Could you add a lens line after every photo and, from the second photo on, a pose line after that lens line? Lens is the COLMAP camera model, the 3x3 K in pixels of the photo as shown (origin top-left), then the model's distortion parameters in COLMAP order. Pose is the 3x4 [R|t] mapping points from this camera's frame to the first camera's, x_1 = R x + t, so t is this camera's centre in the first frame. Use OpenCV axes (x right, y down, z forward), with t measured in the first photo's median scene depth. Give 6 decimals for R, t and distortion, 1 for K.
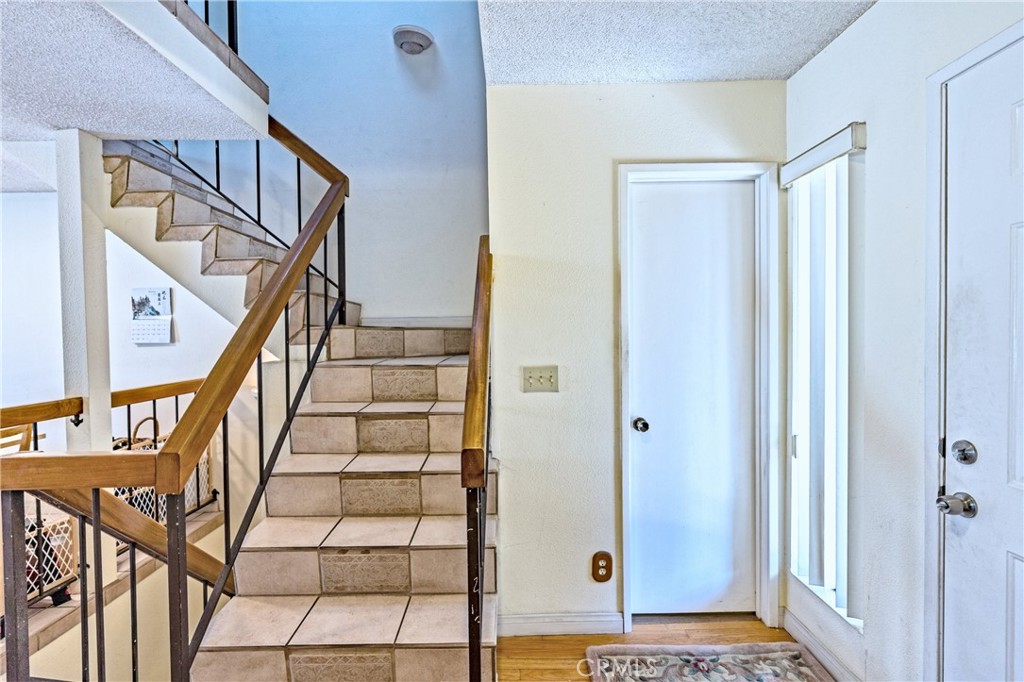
lens RADIAL K [[455.8, 0, 510.7], [0, 455.8, 341.3], [0, 0, 1]] dist [-0.006085, 0.001078]
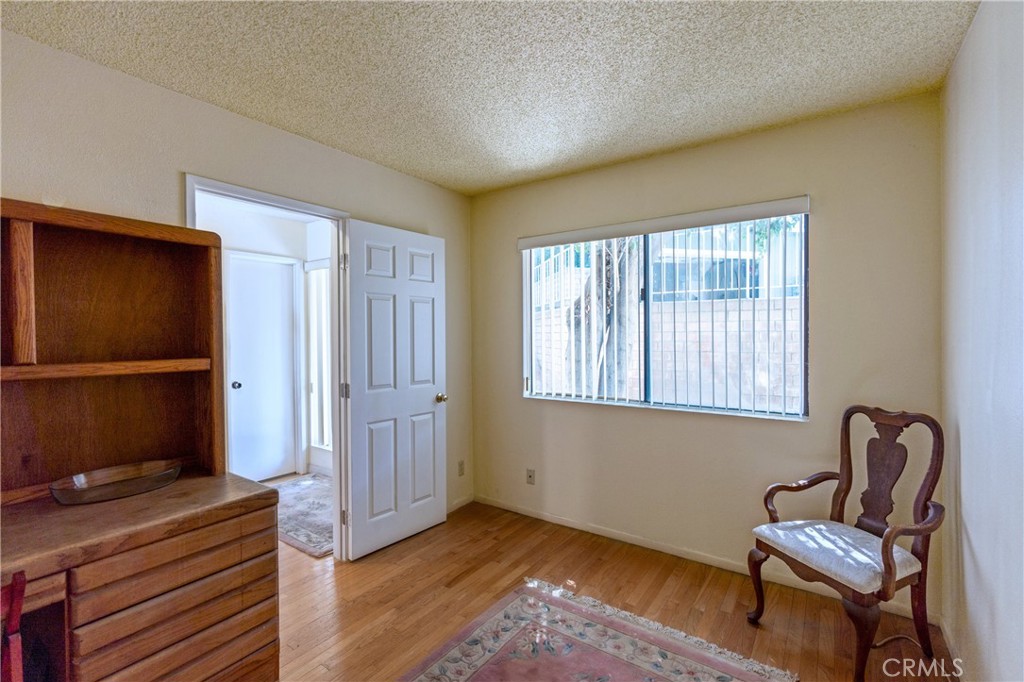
lens RADIAL K [[455.8, 0, 508.3], [0, 455.8, 339.9], [0, 0, 1]] dist [-0.006085, 0.001078]
pose [[0.575512, -0.002628, 0.817789, -0.644050], [0.013925, 0.999881, -0.006586, 0.022784], [-0.817675, 0.015178, 0.575480, -1.071966]]
